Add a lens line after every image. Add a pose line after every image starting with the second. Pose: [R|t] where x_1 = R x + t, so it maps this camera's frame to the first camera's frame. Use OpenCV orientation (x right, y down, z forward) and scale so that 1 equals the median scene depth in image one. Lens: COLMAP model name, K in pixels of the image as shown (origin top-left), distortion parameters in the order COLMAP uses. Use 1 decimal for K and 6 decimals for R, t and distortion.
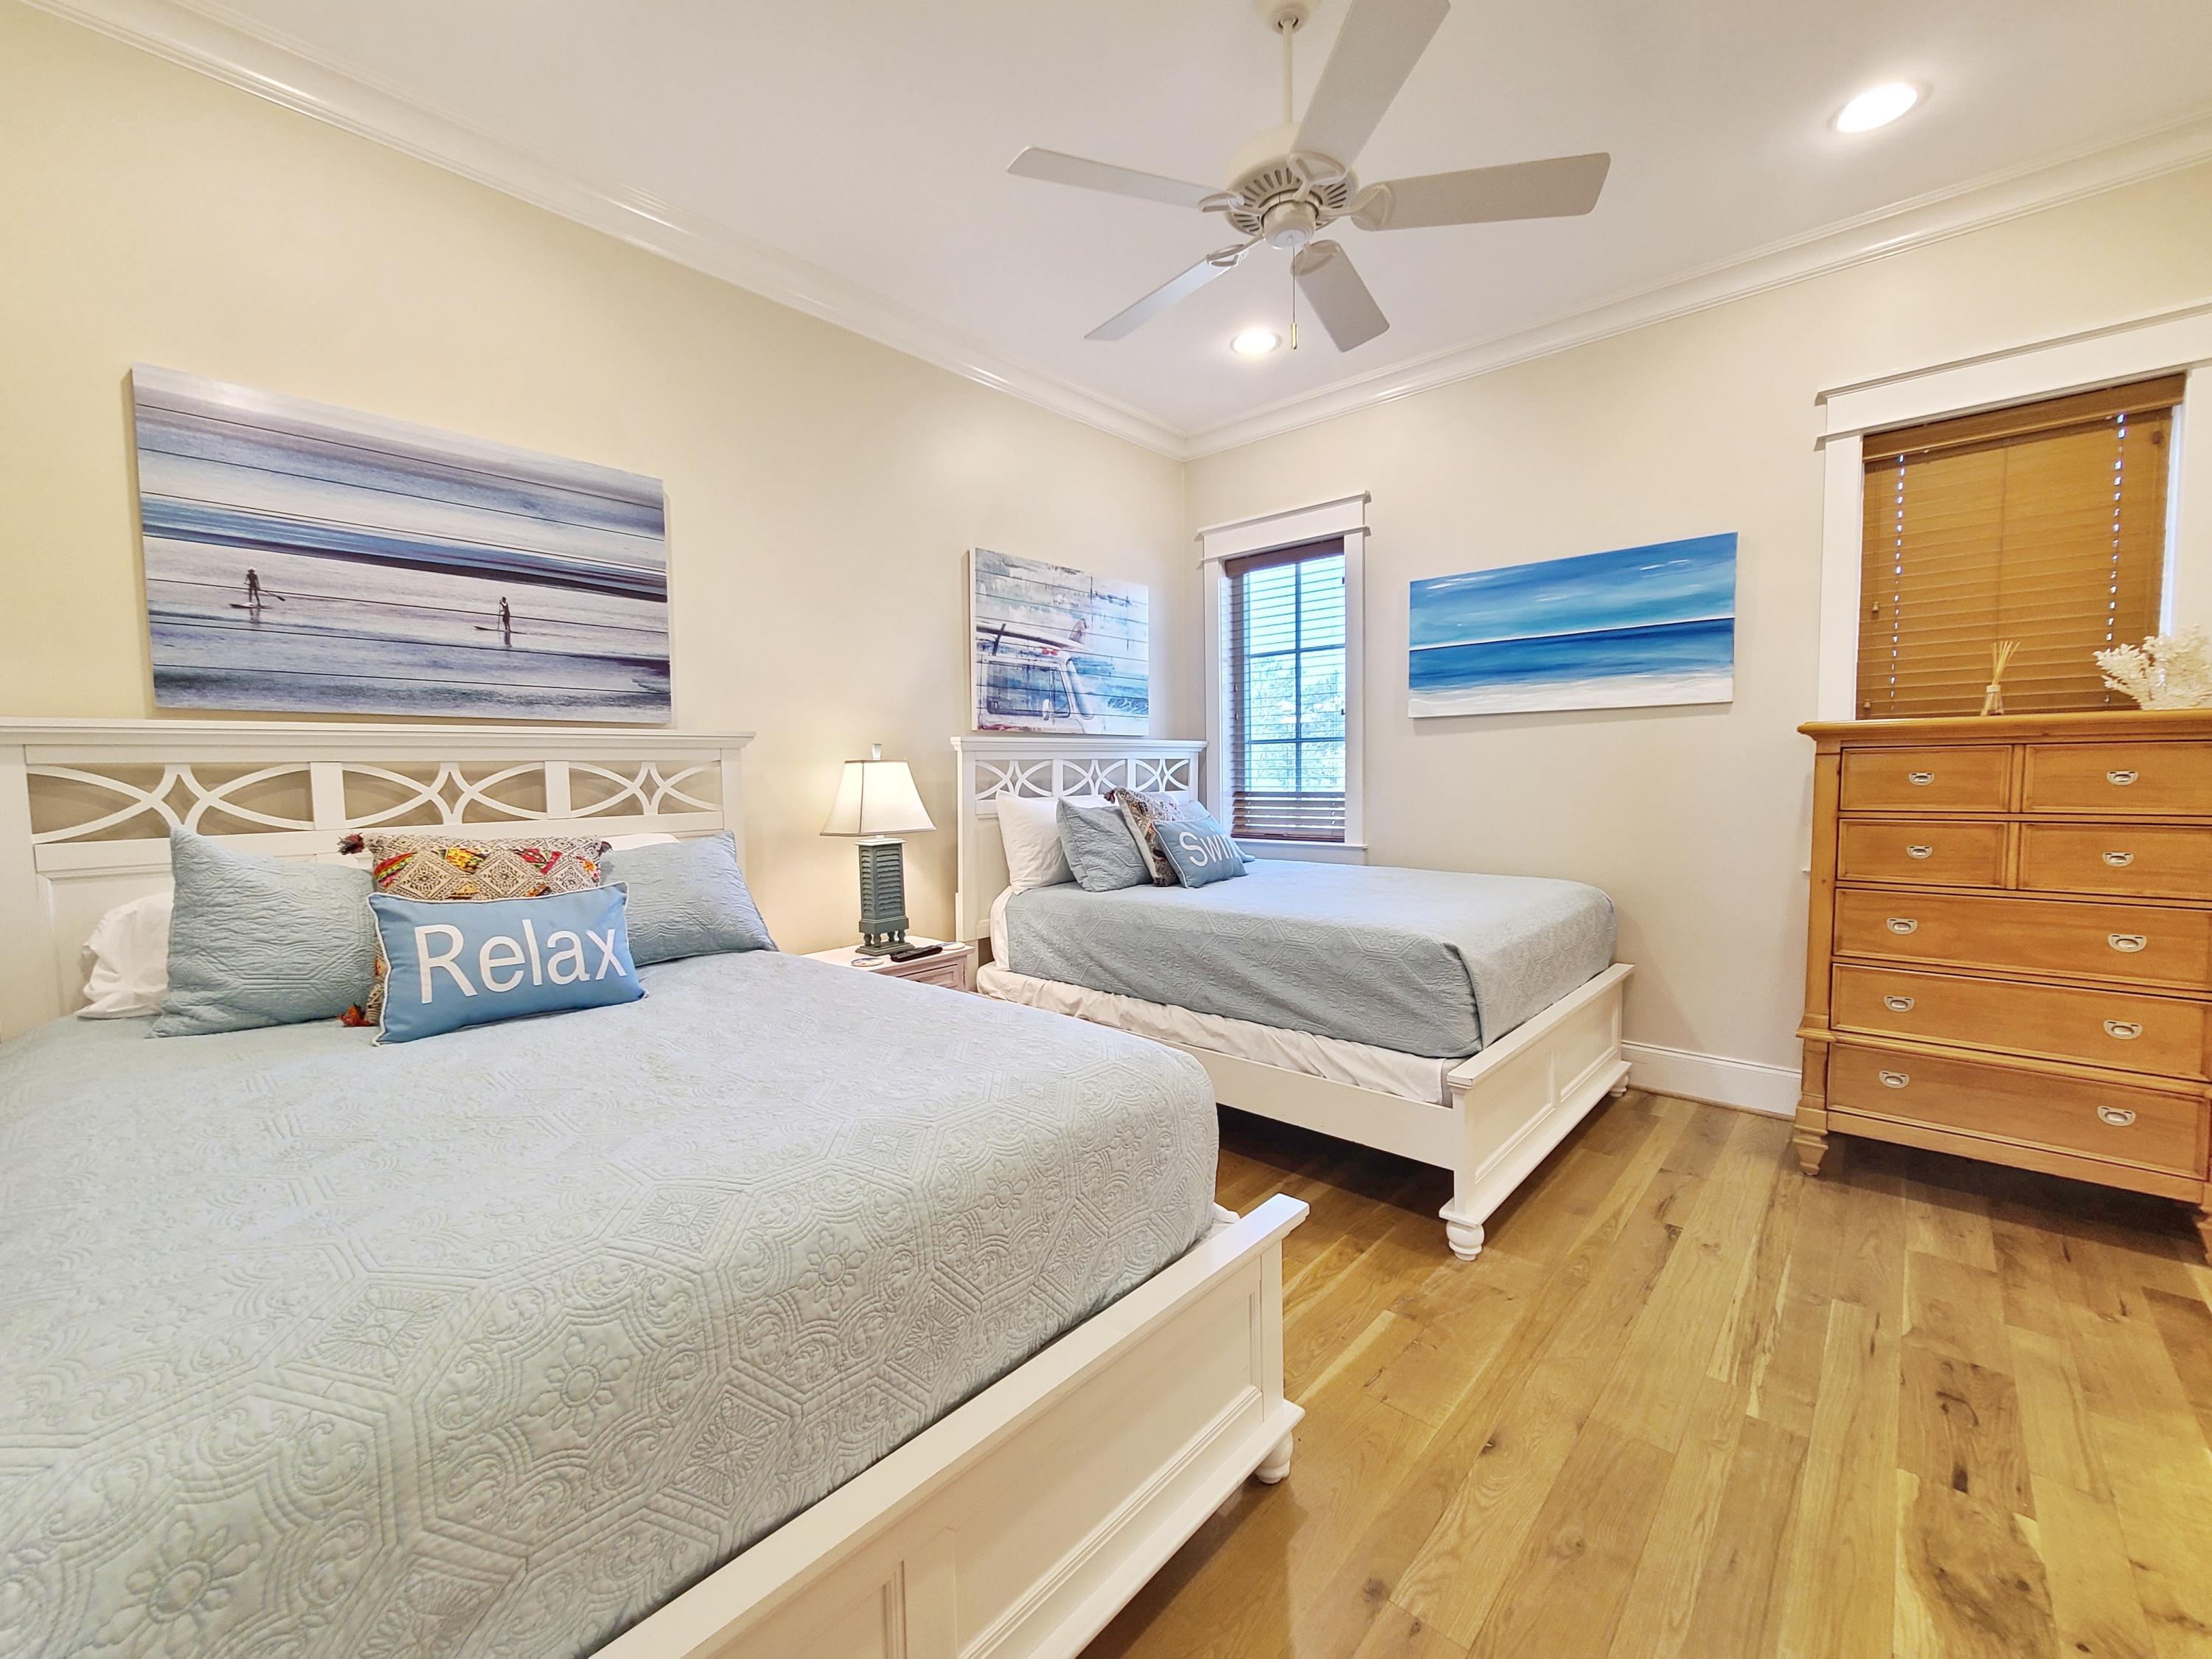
lens RADIAL K [[903.3, 0, 1106.0], [0, 903.3, 829.5], [0, 0, 1]] dist [0.002674, -0.004742]
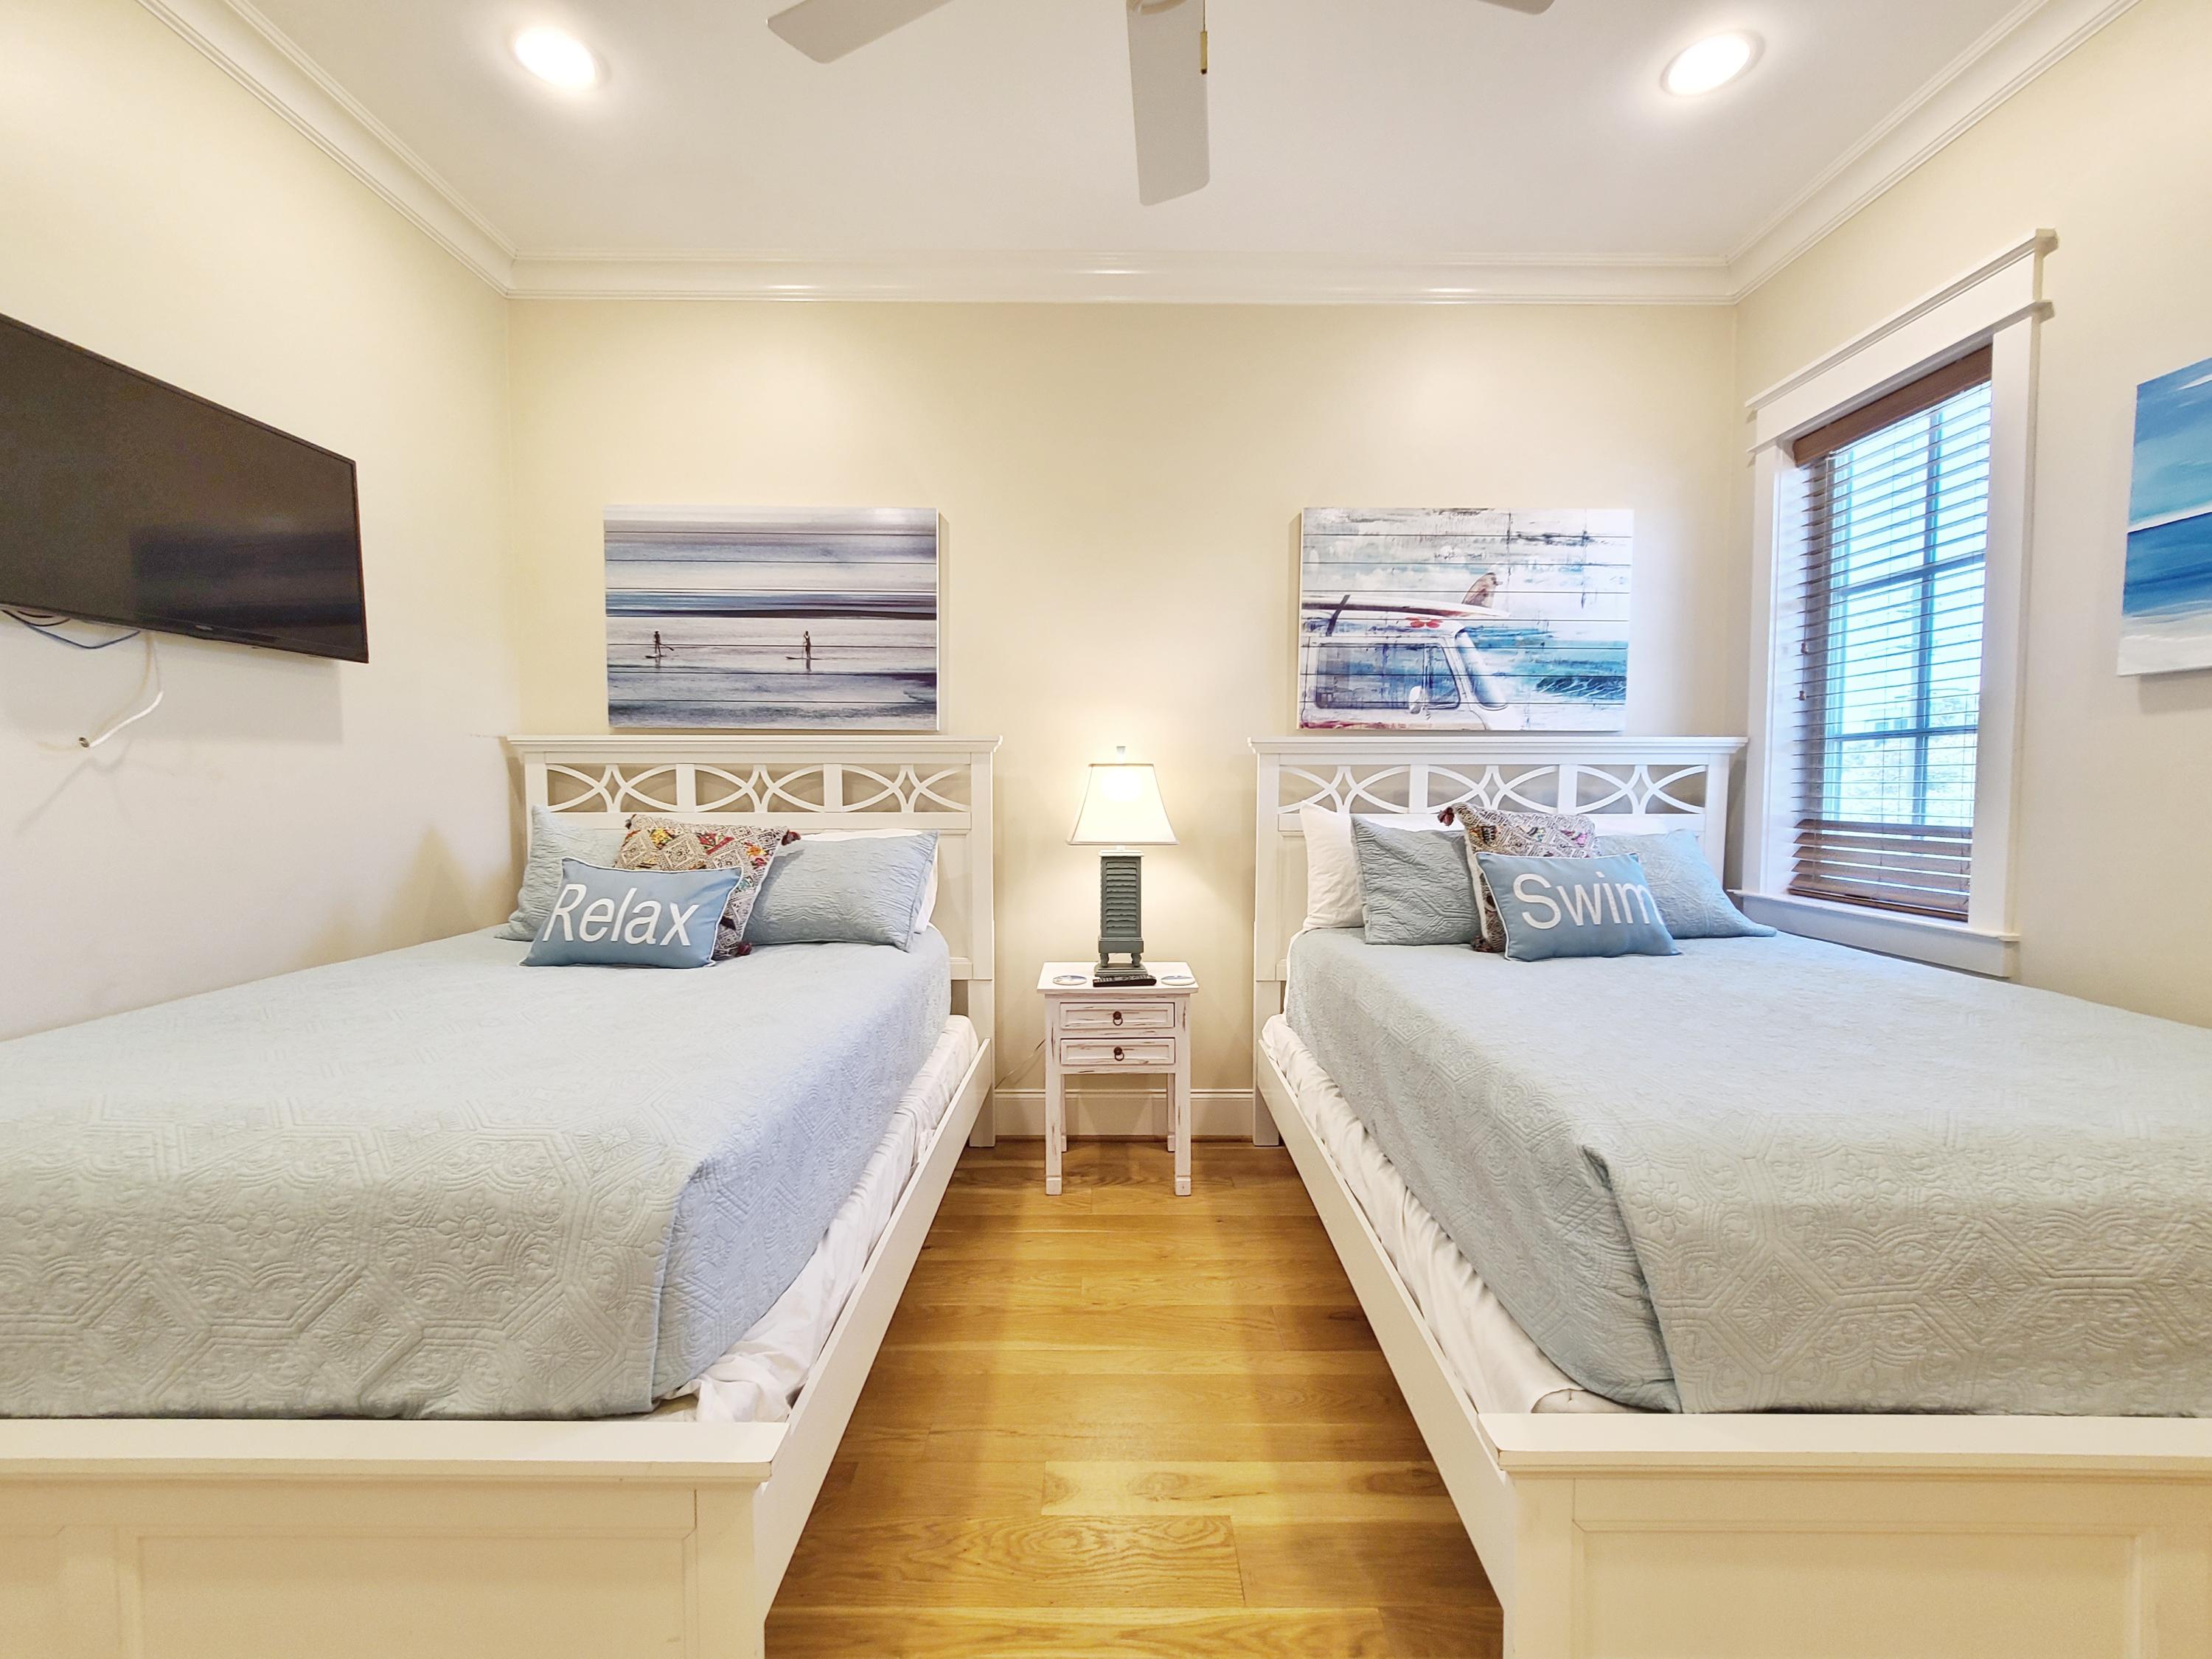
lens RADIAL K [[903.3, 0, 1106.0], [0, 903.3, 829.5], [0, 0, 1]] dist [0.002674, -0.004742]
pose [[0.670168, 0.052007, -0.740385, 0.367595], [-0.061601, 0.997998, 0.014344, -0.020093], [0.739649, 0.035996, 0.672030, 0.330117]]
